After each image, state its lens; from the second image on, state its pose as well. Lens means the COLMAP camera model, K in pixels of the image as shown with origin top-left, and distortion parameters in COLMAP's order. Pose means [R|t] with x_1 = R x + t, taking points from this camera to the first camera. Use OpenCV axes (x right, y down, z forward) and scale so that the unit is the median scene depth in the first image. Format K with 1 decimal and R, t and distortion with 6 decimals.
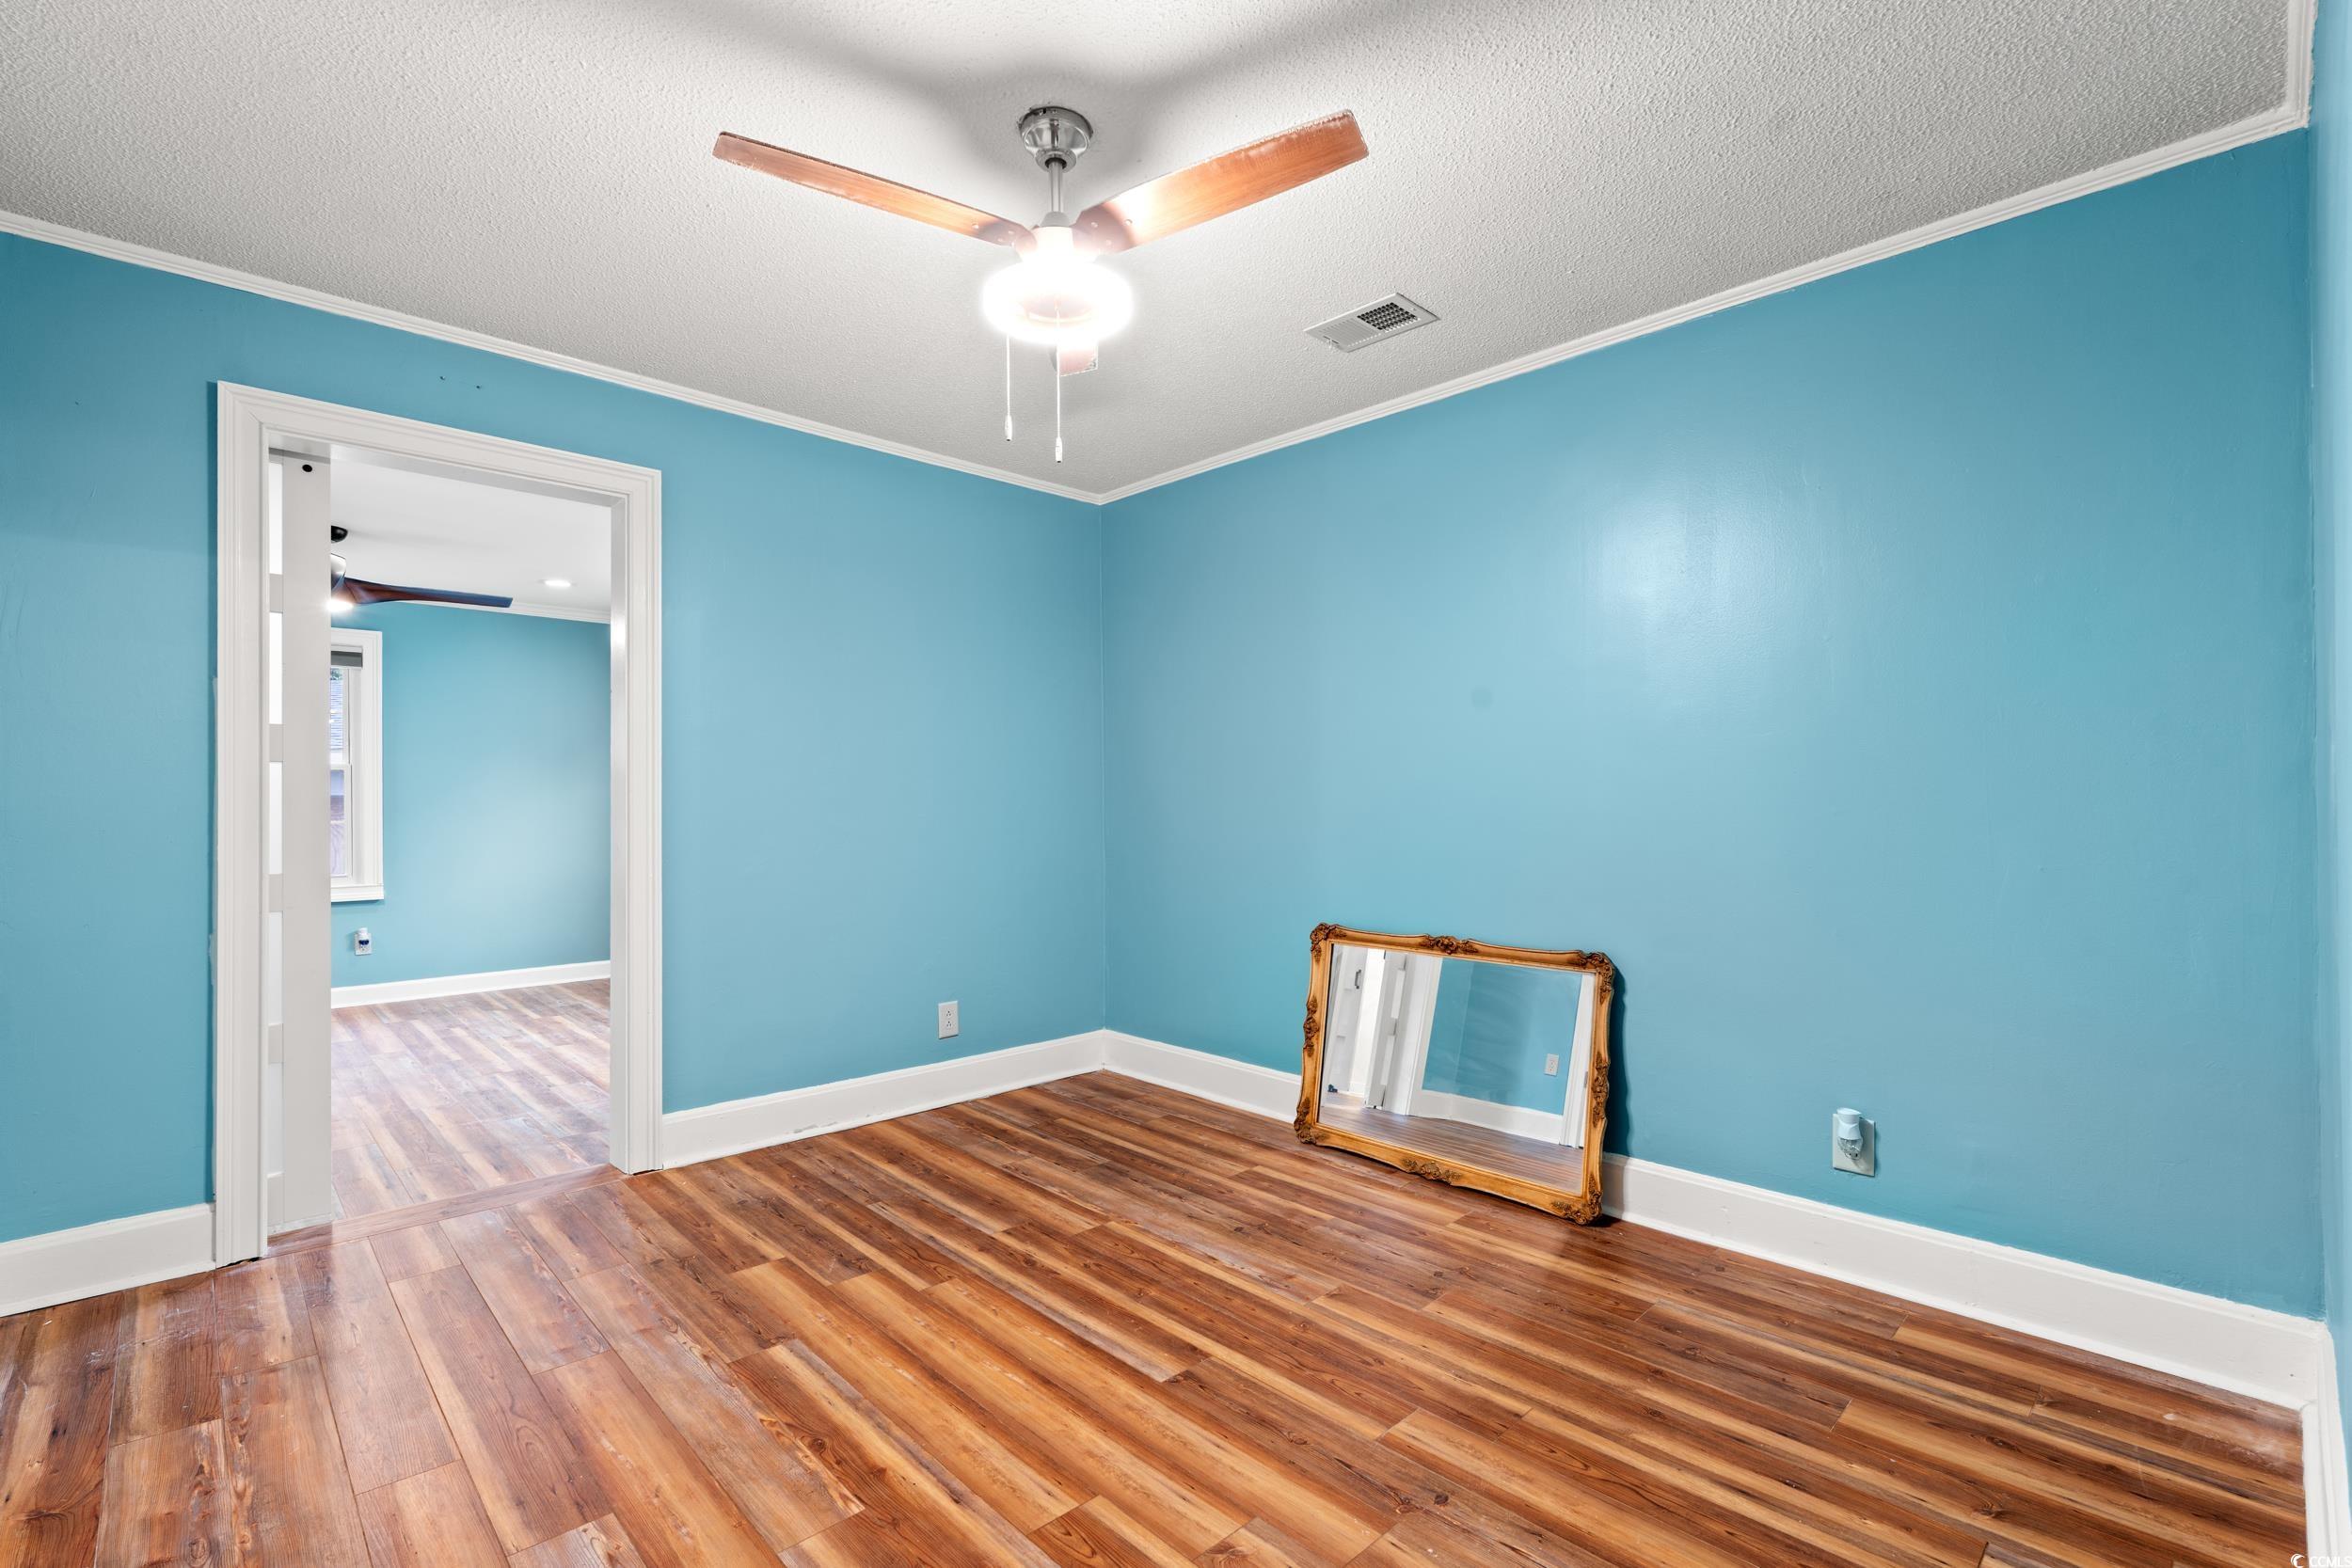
lens RADIAL K [[1032.9, 0, 1176.1], [0, 1032.9, 797.4], [0, 0, 1]] dist [-0.002644, -0.000519]
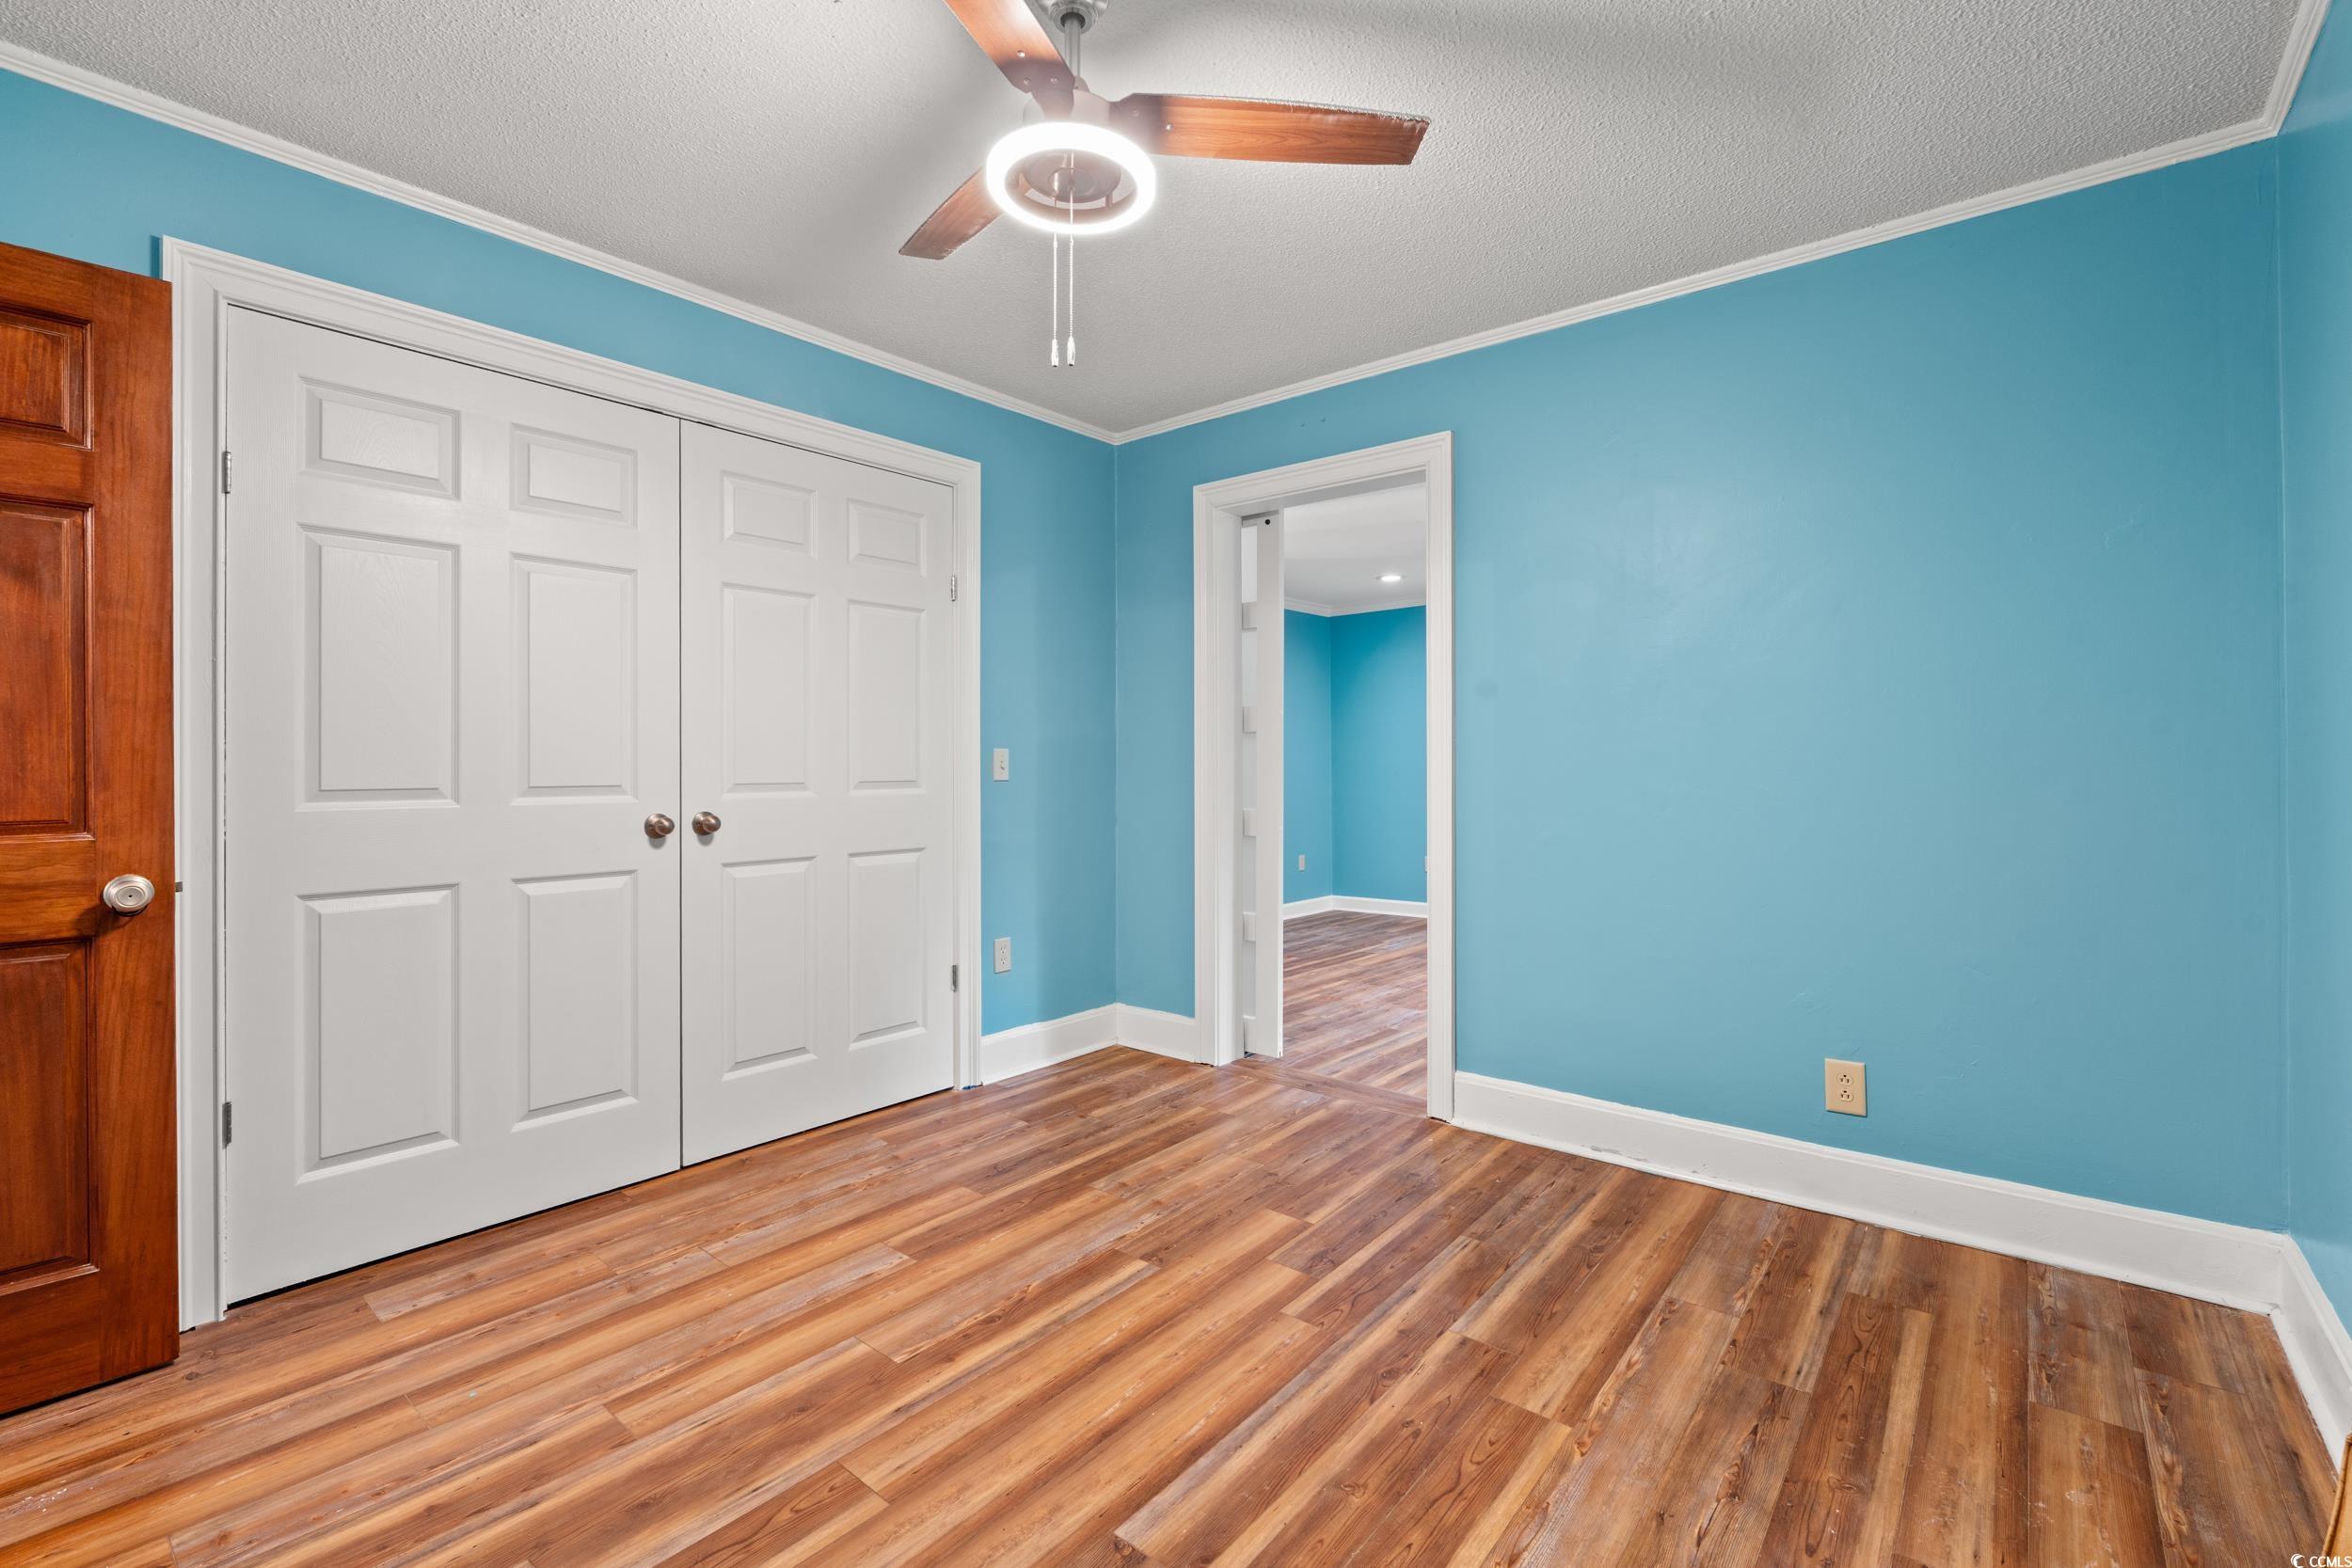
lens RADIAL K [[1032.9, 0, 1176.8], [0, 1032.9, 766.0], [0, 0, 1]] dist [-0.002644, -0.000519]
pose [[0.121993, 0.002994, -0.992526, 0.525978], [0.008488, 0.999956, 0.004060, 0.005139], [0.992495, -0.008920, 0.121962, 0.688185]]
